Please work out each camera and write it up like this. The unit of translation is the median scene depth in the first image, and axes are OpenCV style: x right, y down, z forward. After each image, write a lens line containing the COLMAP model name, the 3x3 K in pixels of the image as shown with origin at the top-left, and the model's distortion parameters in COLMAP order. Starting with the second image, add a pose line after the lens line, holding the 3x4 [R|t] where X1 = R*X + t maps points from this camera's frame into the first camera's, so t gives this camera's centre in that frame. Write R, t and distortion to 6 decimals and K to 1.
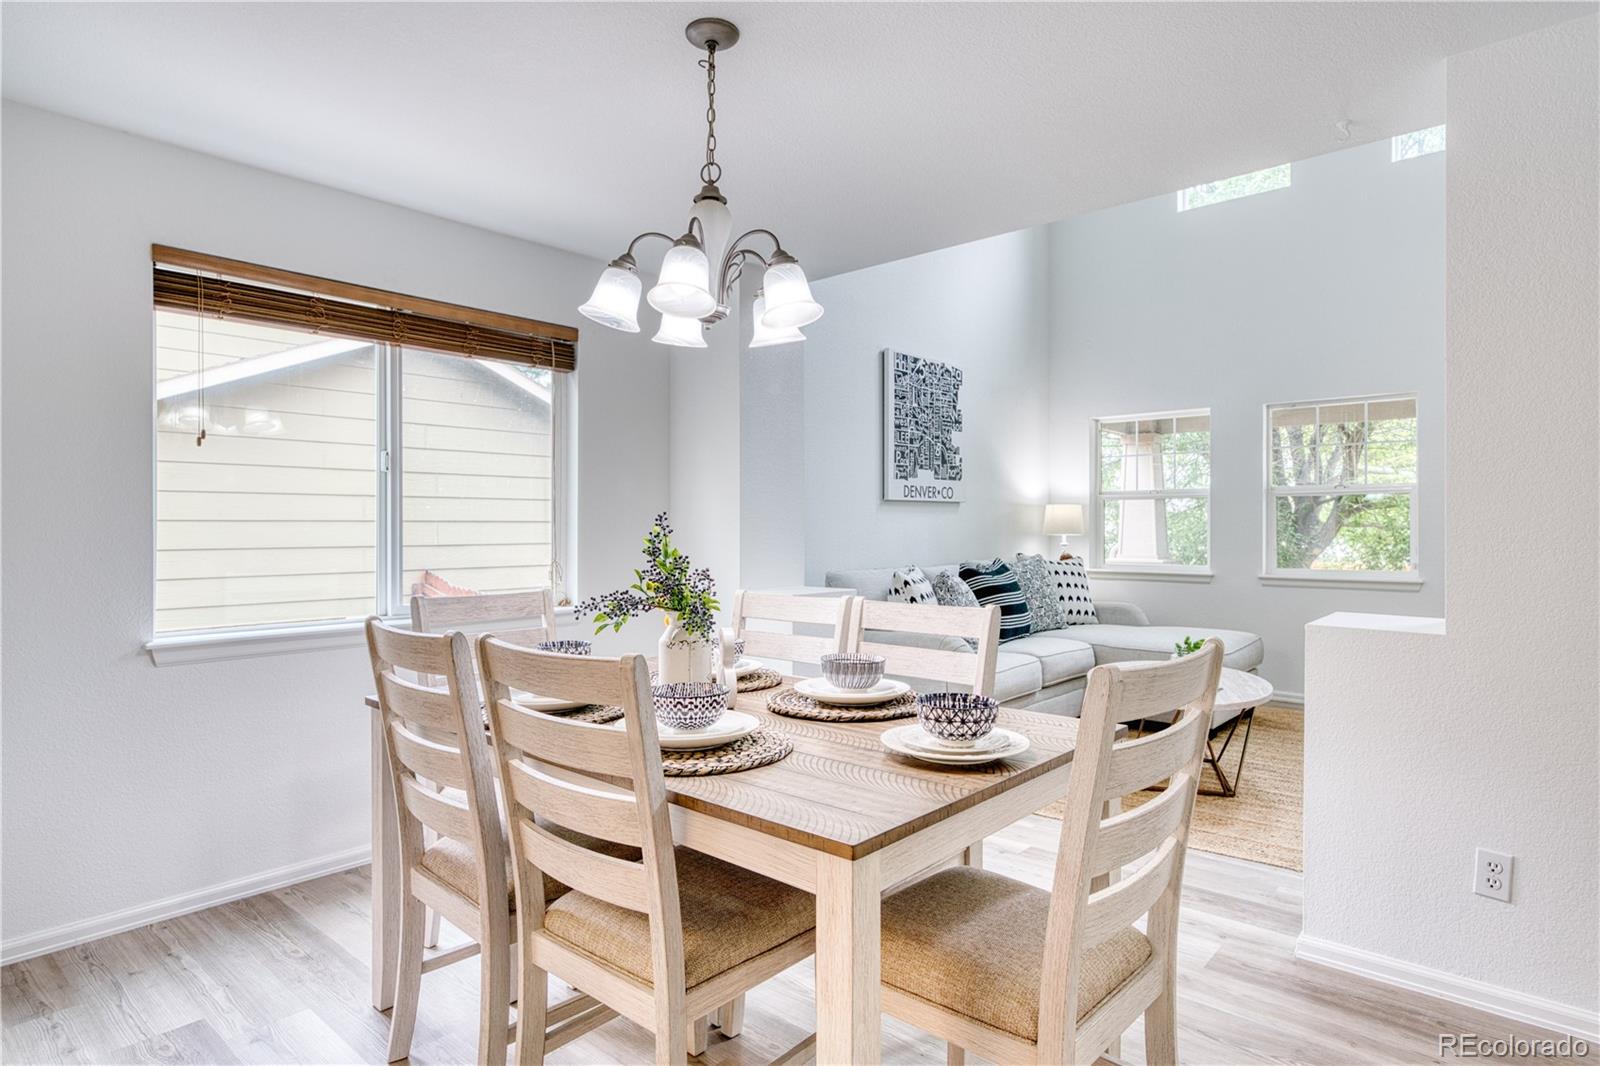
lens RADIAL K [[871.5, 0, 793.7], [0, 871.5, 523.9], [0, 0, 1]] dist [0.001184, 0.000072]
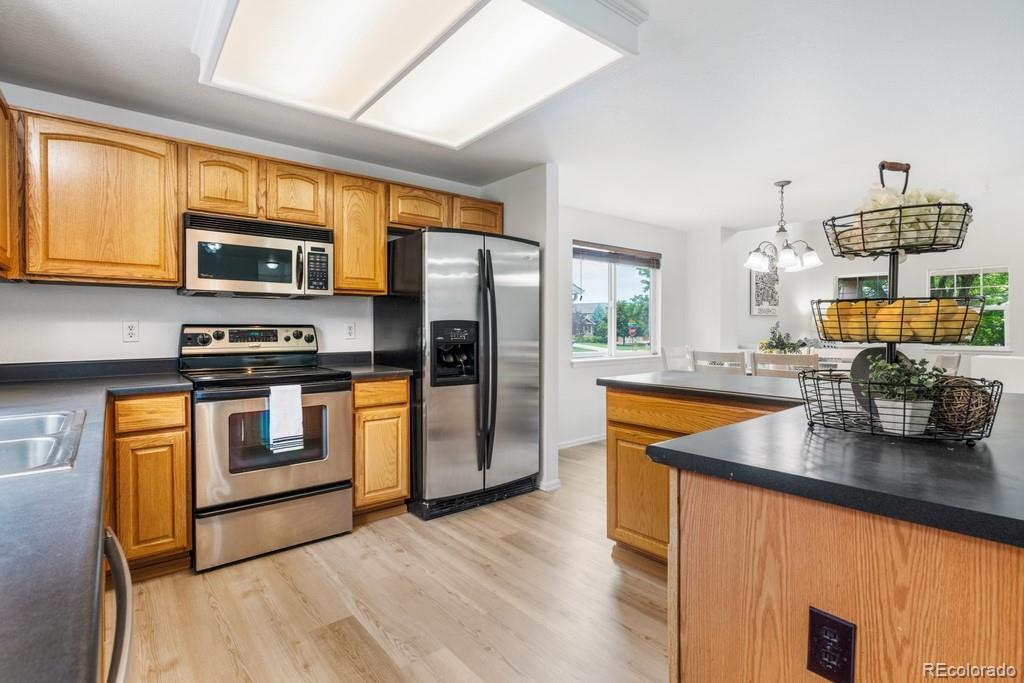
lens RADIAL K [[494.4, 0, 511.0], [0, 494.4, 330.2], [0, 0, 1]] dist [-0.001799, -0.000038]
pose [[0.987510, -0.002184, -0.157542, -0.317082], [0.003155, 0.999978, 0.005915, 0.004289], [0.157525, -0.006338, 0.987495, -0.416390]]
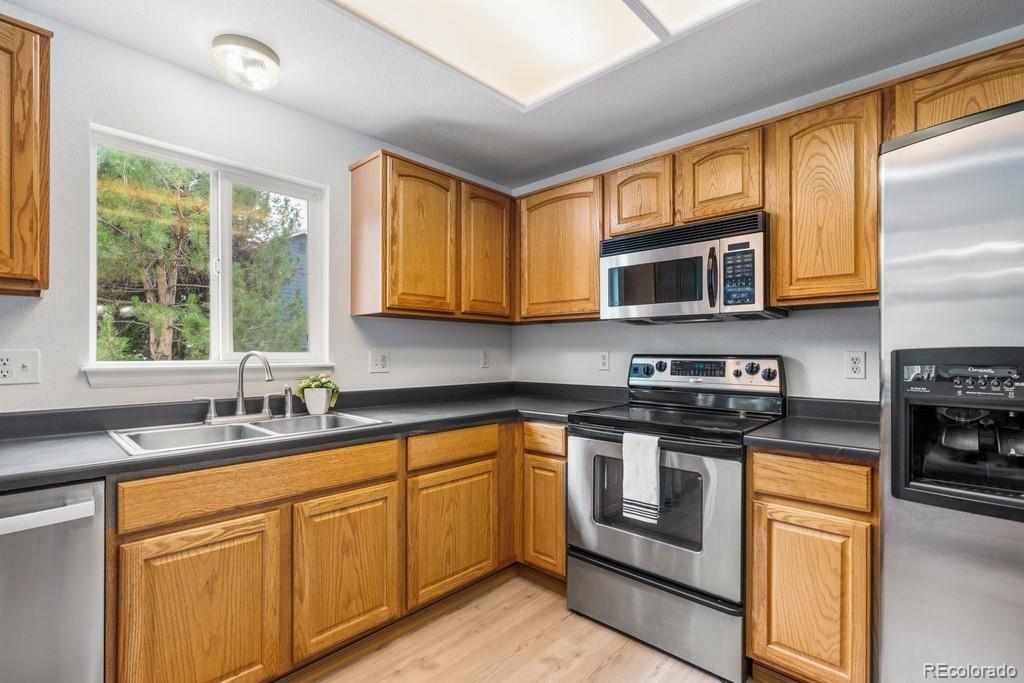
lens RADIAL K [[467.4, 0, 513.6], [0, 467.4, 352.6], [0, 0, 1]] dist [-0.002910, 0.000424]
pose [[-0.022184, -0.000492, -0.999754, -0.256294], [0.000100, 1.000000, -0.000494, -0.001185], [0.999754, -0.000111, -0.022184, -0.080631]]
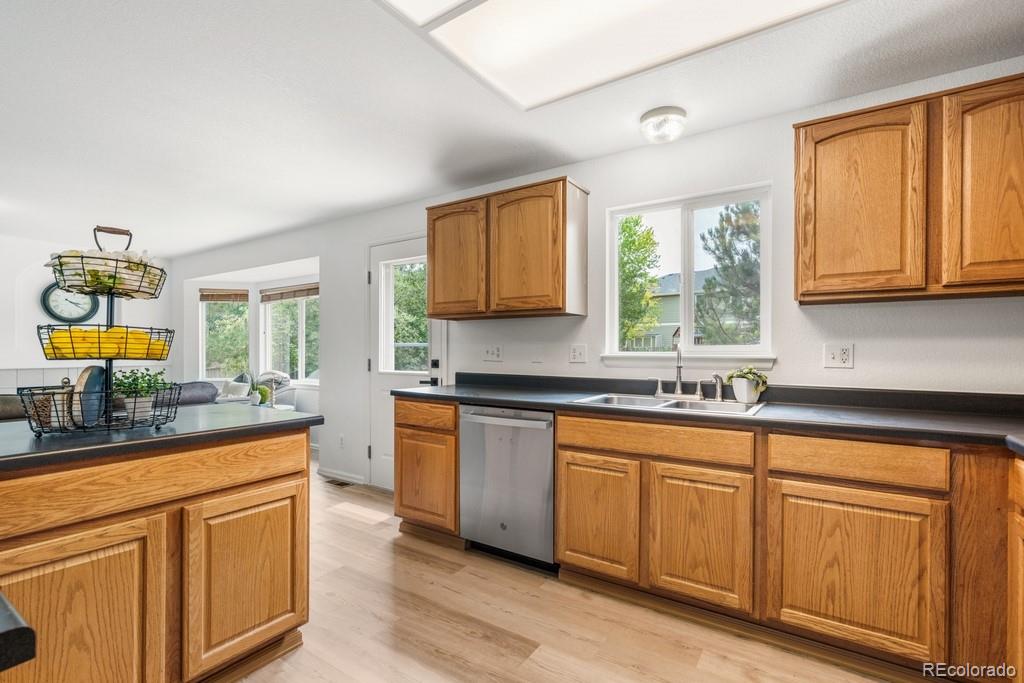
lens RADIAL K [[474.3, 0, 509.6], [0, 474.3, 349.2], [0, 0, 1]] dist [-0.008191, 0.000887]
pose [[-0.989978, -0.005050, -0.141133, -0.377935], [-0.004251, 0.999973, -0.005966, 0.005880], [0.141159, -0.005307, -0.989973, 0.135826]]
